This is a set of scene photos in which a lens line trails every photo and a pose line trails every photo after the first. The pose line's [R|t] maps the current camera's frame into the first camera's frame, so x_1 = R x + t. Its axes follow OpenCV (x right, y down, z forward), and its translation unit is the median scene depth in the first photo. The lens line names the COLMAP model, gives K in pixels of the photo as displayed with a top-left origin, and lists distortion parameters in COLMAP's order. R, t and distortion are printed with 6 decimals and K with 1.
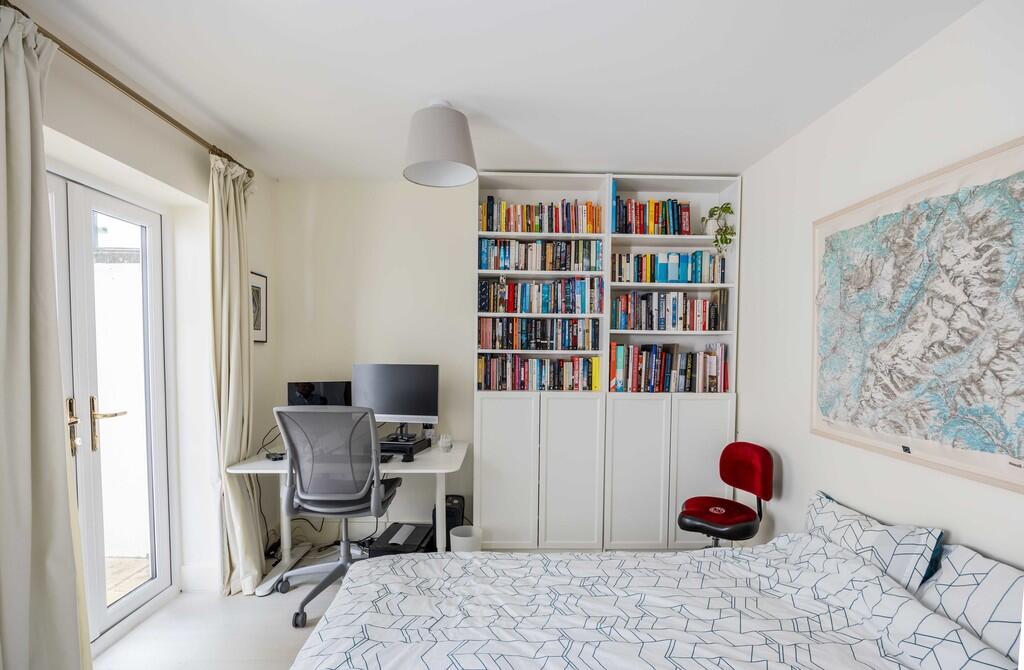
lens RADIAL K [[494.8, 0, 505.0], [0, 494.8, 370.9], [0, 0, 1]] dist [-0.005893, 0.000254]
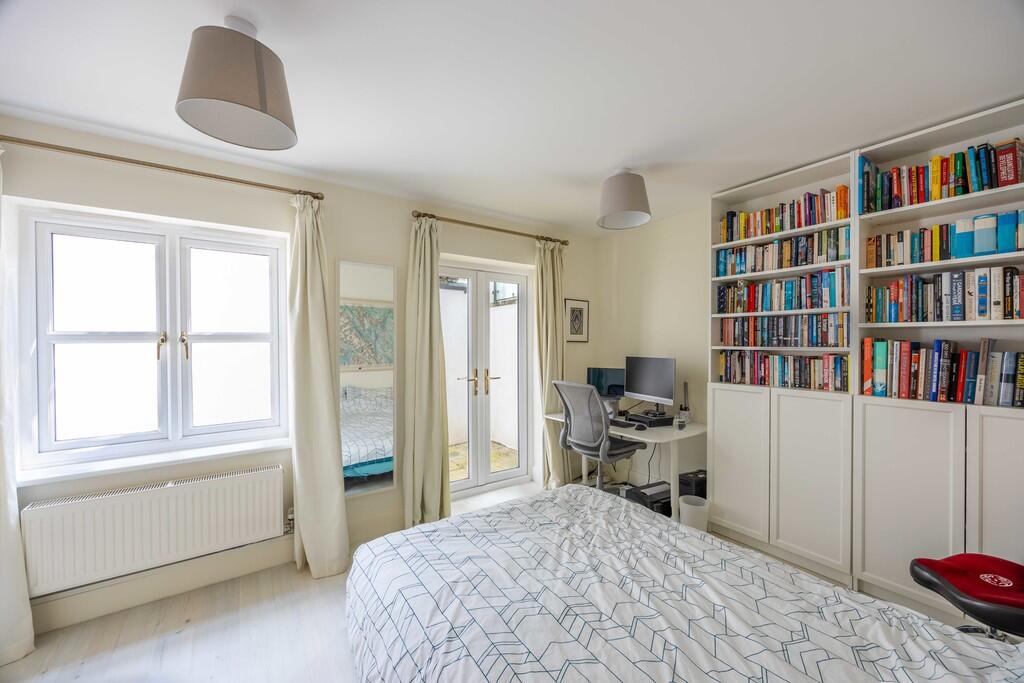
lens RADIAL K [[380.4, 0, 511.4], [0, 380.4, 342.8], [0, 0, 1]] dist [0.000258, 0.000009]
pose [[0.567206, -0.008910, -0.823527, 0.405325], [-0.035536, 0.998745, -0.035281, -0.003554], [0.822809, 0.049276, 0.566178, 0.109286]]
